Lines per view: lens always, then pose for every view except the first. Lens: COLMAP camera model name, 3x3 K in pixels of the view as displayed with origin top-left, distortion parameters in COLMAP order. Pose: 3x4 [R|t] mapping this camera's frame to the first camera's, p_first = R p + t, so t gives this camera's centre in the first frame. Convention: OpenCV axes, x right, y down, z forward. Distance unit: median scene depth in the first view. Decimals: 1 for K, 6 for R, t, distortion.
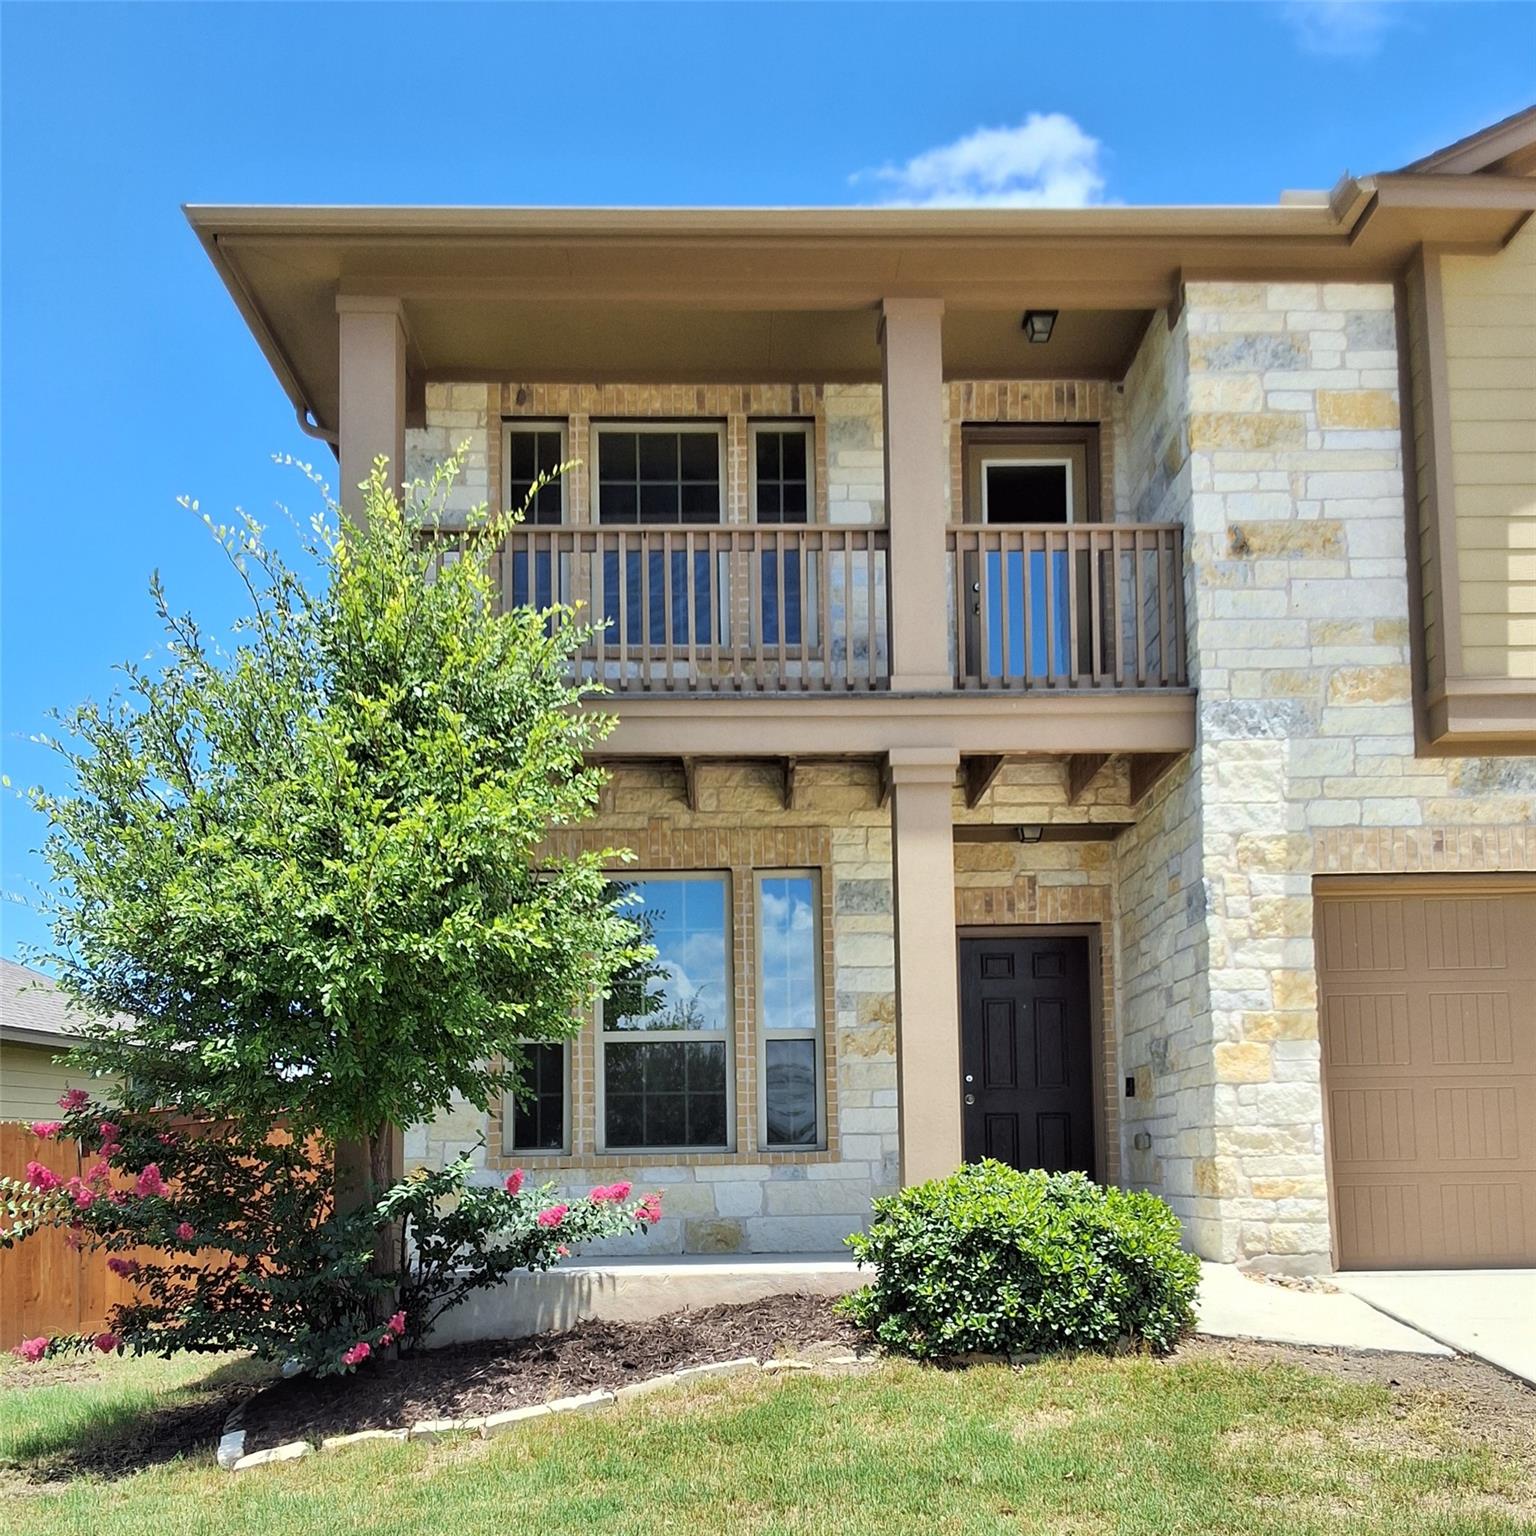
lens RADIAL K [[1610.6, 0, 769.3], [0, 1610.6, 914.0], [0, 0, 1]] dist [0.102165, -0.303366]
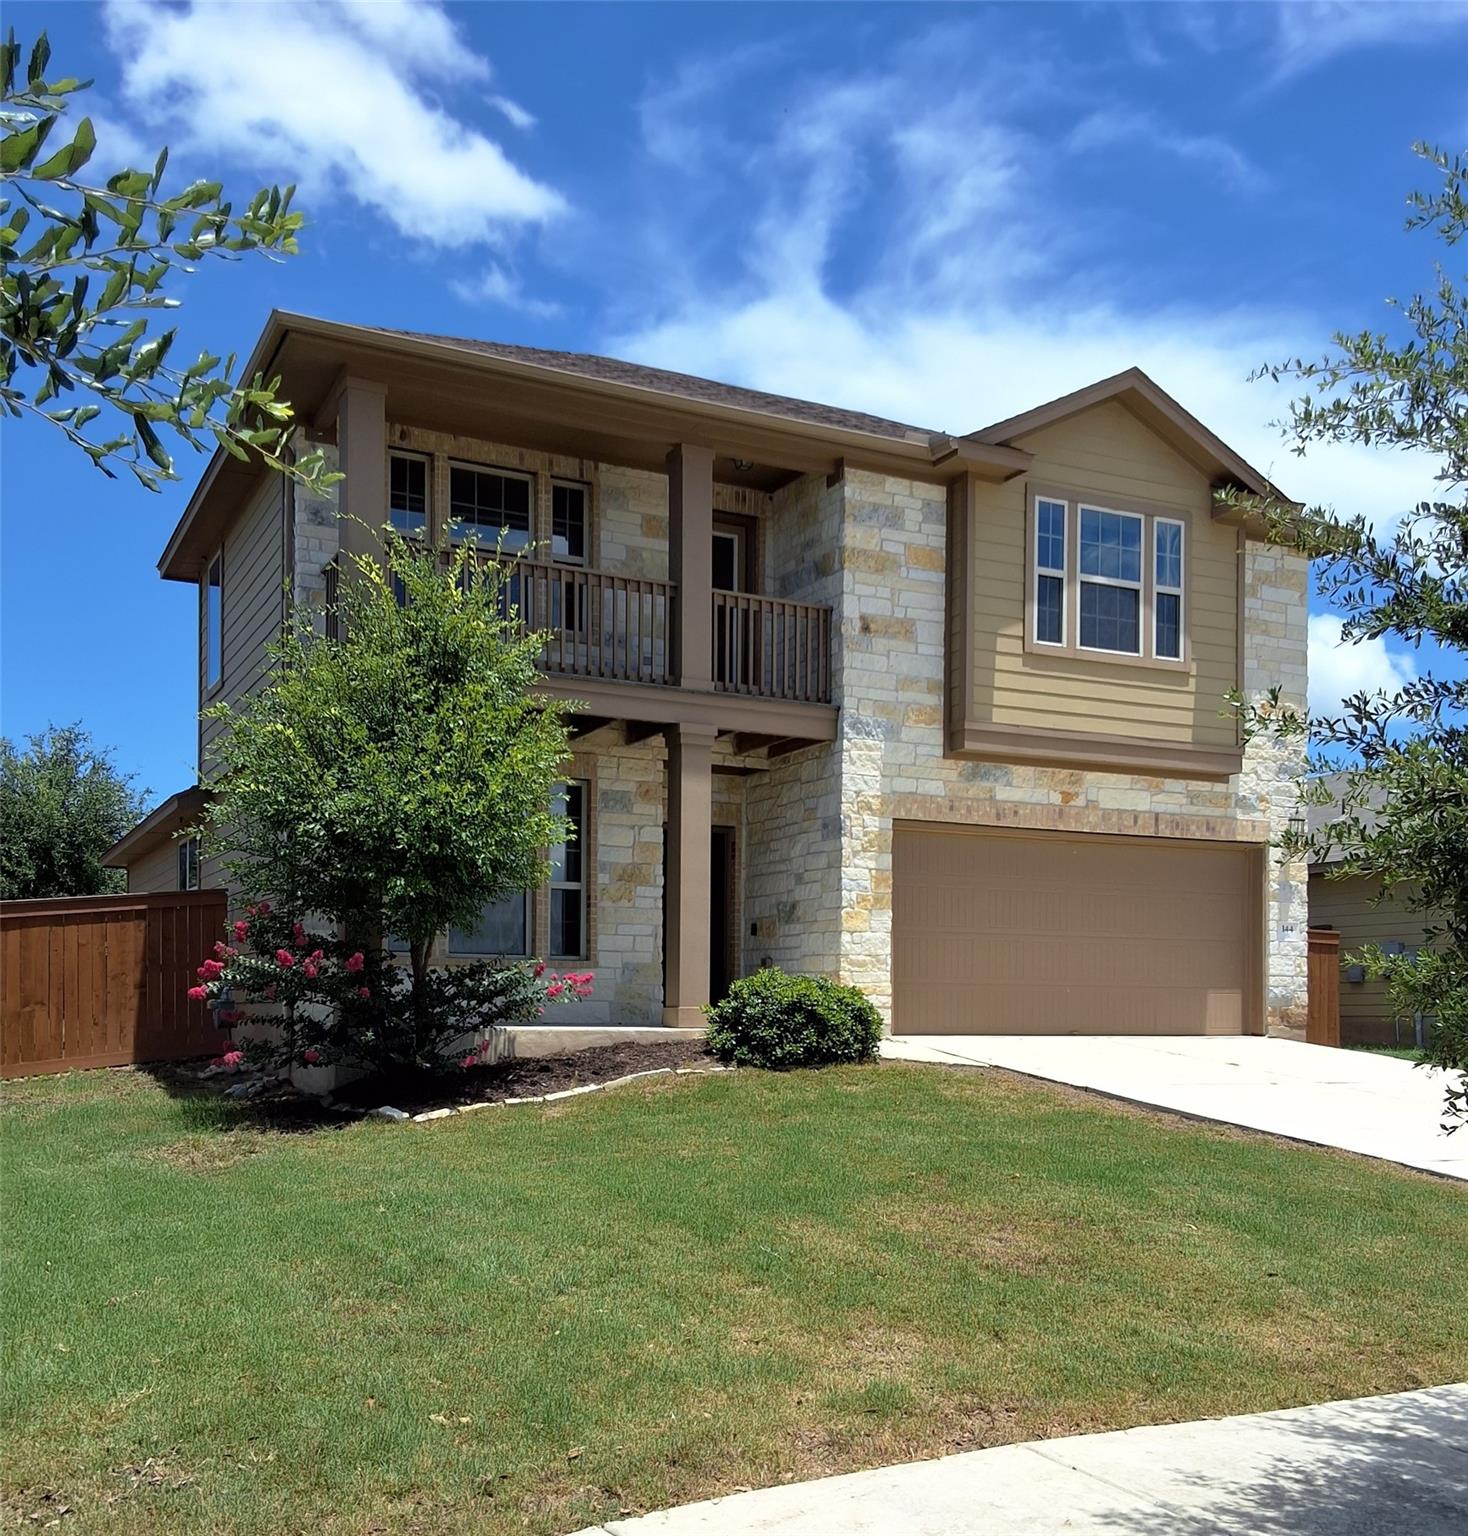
lens RADIAL K [[1517.2, 0, 734.0], [0, 1517.2, 768.0], [0, 0, 1]] dist [0.002115, -0.002548]
pose [[0.900900, 0.093202, 0.423902, -0.531829], [-0.096381, 0.995246, -0.013987, -0.038209], [-0.423191, -0.028255, 0.905600, -0.444801]]
